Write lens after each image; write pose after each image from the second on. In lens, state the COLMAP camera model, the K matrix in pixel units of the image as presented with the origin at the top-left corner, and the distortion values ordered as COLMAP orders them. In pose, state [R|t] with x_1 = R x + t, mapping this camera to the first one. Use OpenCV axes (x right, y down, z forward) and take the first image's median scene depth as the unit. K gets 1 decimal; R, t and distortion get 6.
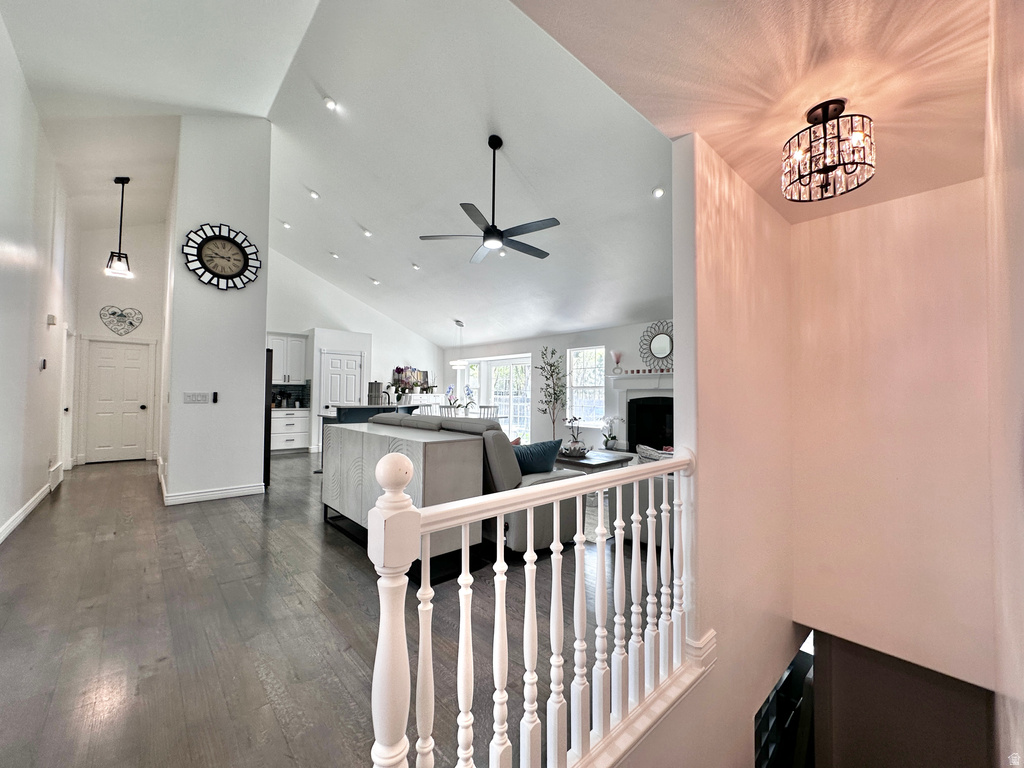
lens RADIAL K [[410.5, 0, 512.0], [0, 410.5, 384.0], [0, 0, 1]] dist [-0.002580, -0.000021]
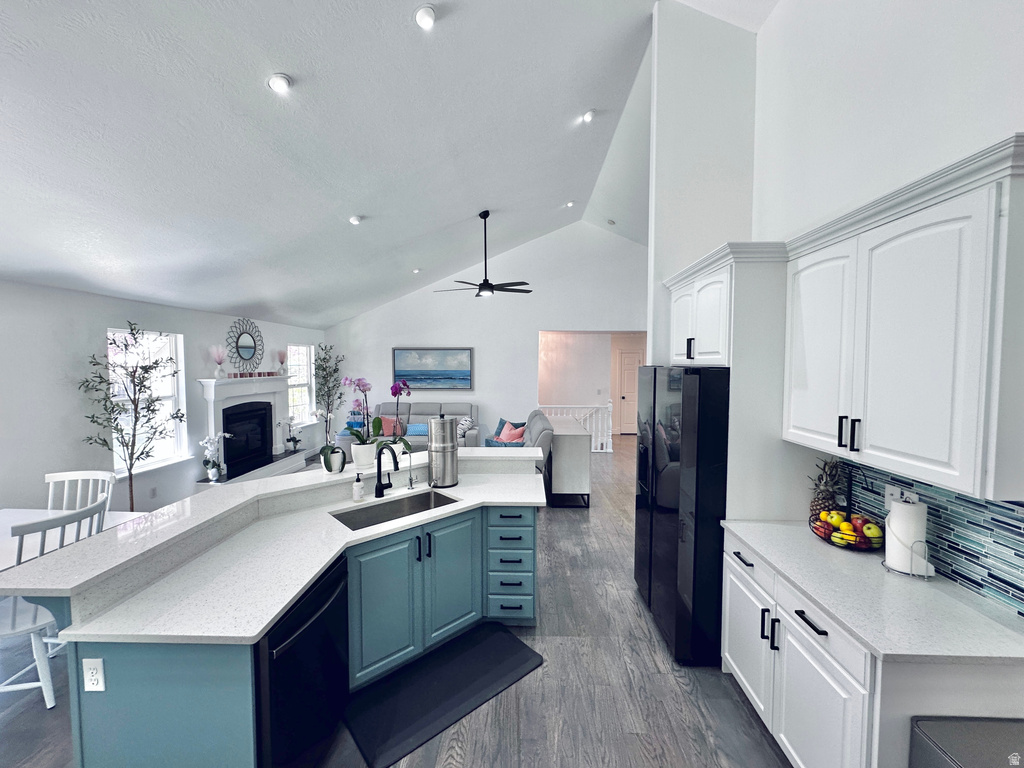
lens RADIAL K [[410.8, 0, 512.0], [0, 410.8, 384.0], [0, 0, 1]] dist [0.000738, 0.000370]
pose [[-0.714361, -0.046495, 0.698231, -0.954049], [-0.027035, 0.998879, 0.038855, -0.083585], [-0.699255, 0.008880, -0.714817, 1.700993]]
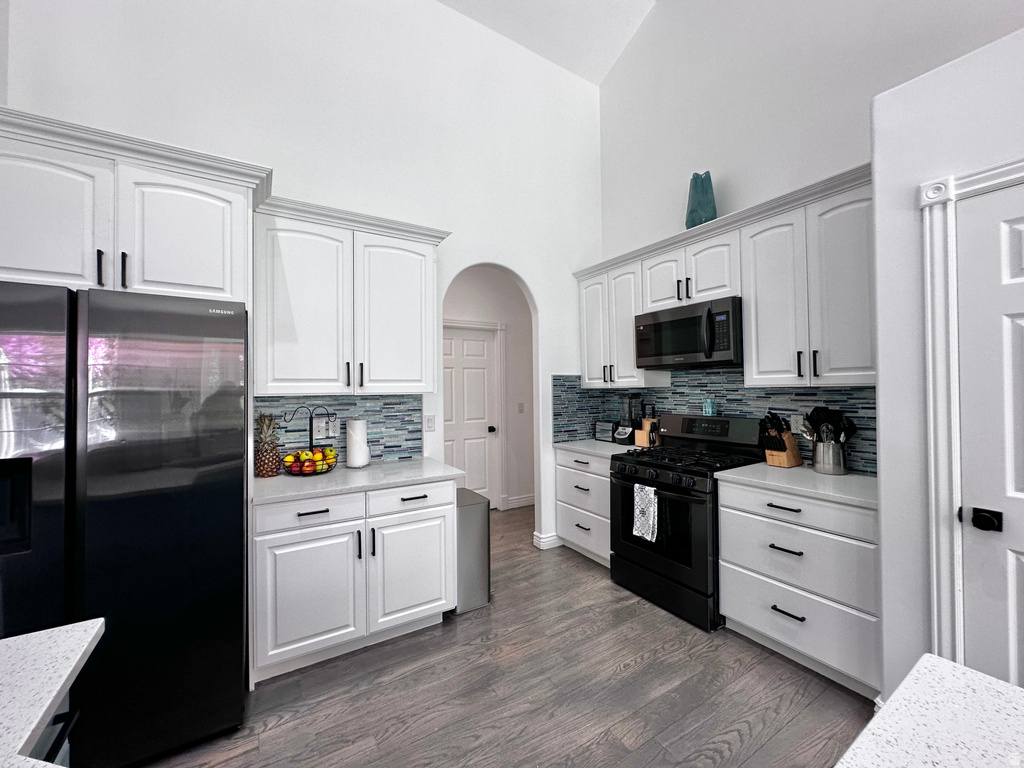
lens RADIAL K [[410.5, 0, 512.0], [0, 410.5, 384.0], [0, 0, 1]] dist [-0.002580, -0.000021]
pose [[-0.182428, -0.016464, -0.983081, -0.449934], [0.034376, 0.999142, -0.023112, -0.002009], [0.982618, -0.038010, -0.181705, 1.498406]]
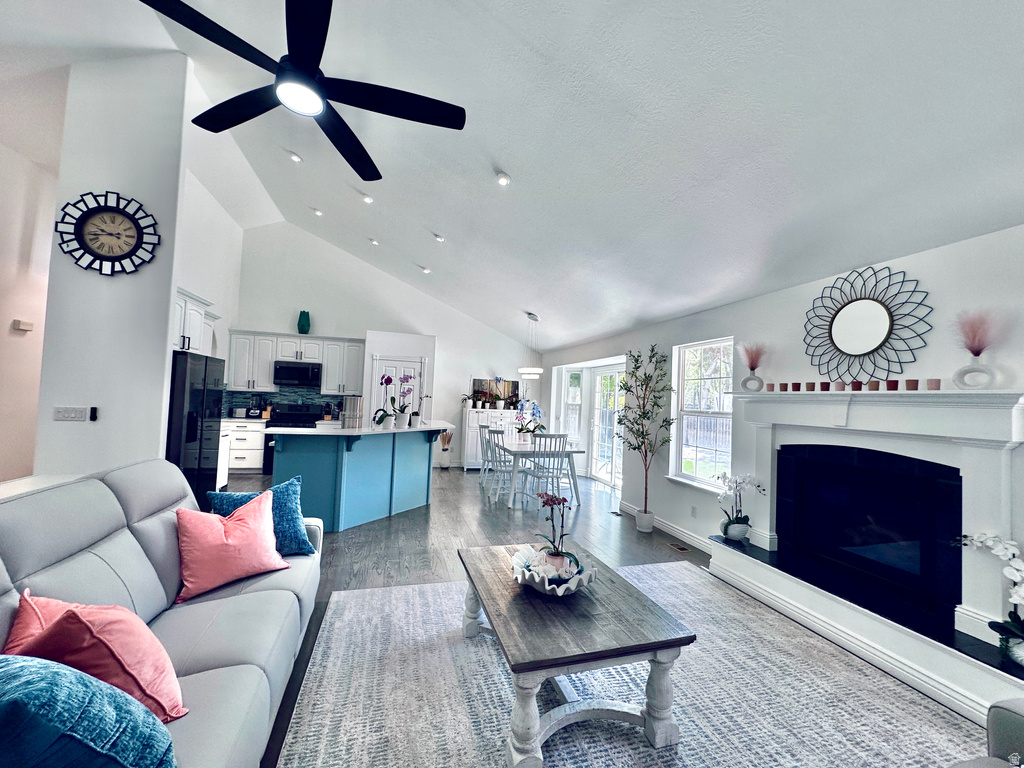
lens RADIAL K [[410.5, 0, 512.0], [0, 410.5, 384.0], [0, 0, 1]] dist [-0.002580, -0.000021]
pose [[0.894999, 0.011221, -0.445927, 0.317889], [-0.021359, 0.999615, -0.017716, -0.026112], [0.445557, 0.025381, 0.894894, 0.632029]]
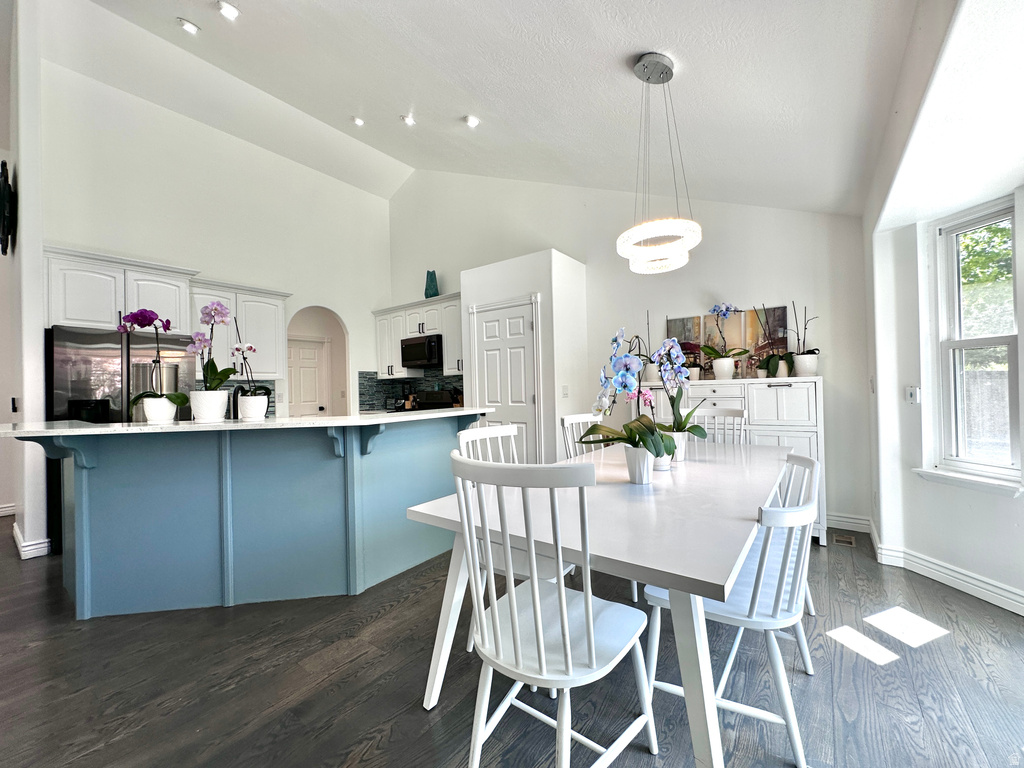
lens RADIAL K [[410.5, 0, 512.0], [0, 410.5, 384.0], [0, 0, 1]] dist [-0.002580, -0.000021]
pose [[0.180929, -0.024322, -0.983195, 0.142873], [0.052337, 0.998516, -0.015069, 0.050706], [0.982103, -0.048731, 0.181934, 1.670181]]
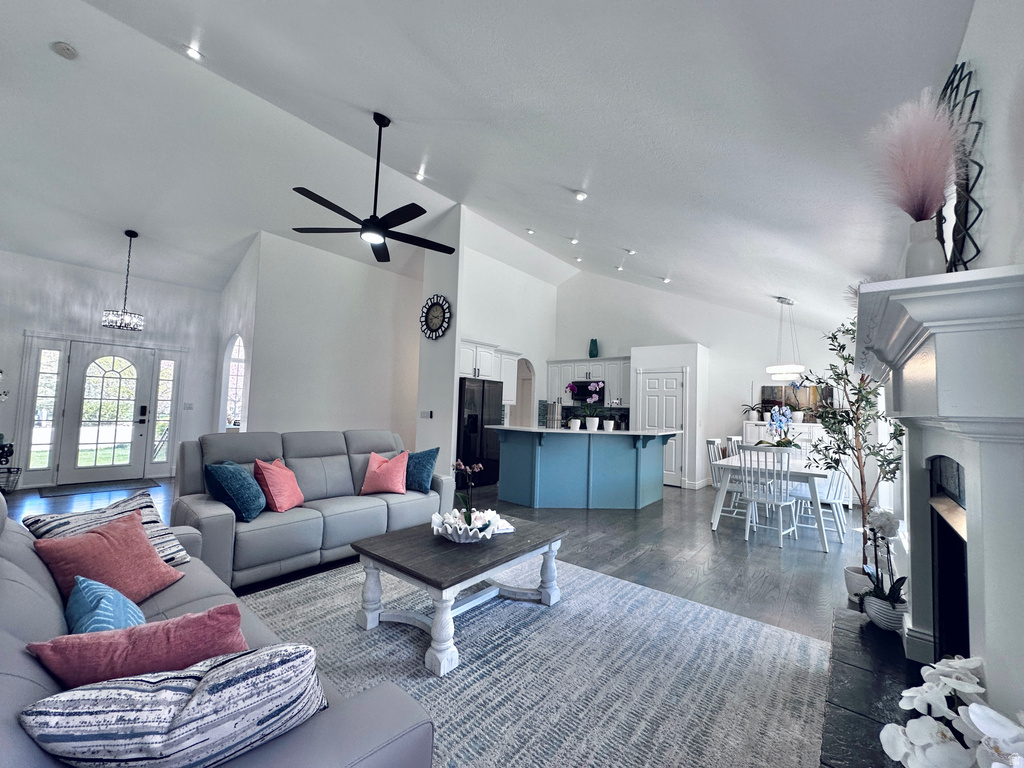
lens RADIAL K [[410.8, 0, 512.0], [0, 410.8, 384.0], [0, 0, 1]] dist [0.000738, 0.000370]
pose [[0.139020, -0.059157, -0.988521, 0.725512], [-0.005821, 0.998148, -0.060552, 0.011039], [0.990272, 0.014172, 0.138418, 1.037940]]
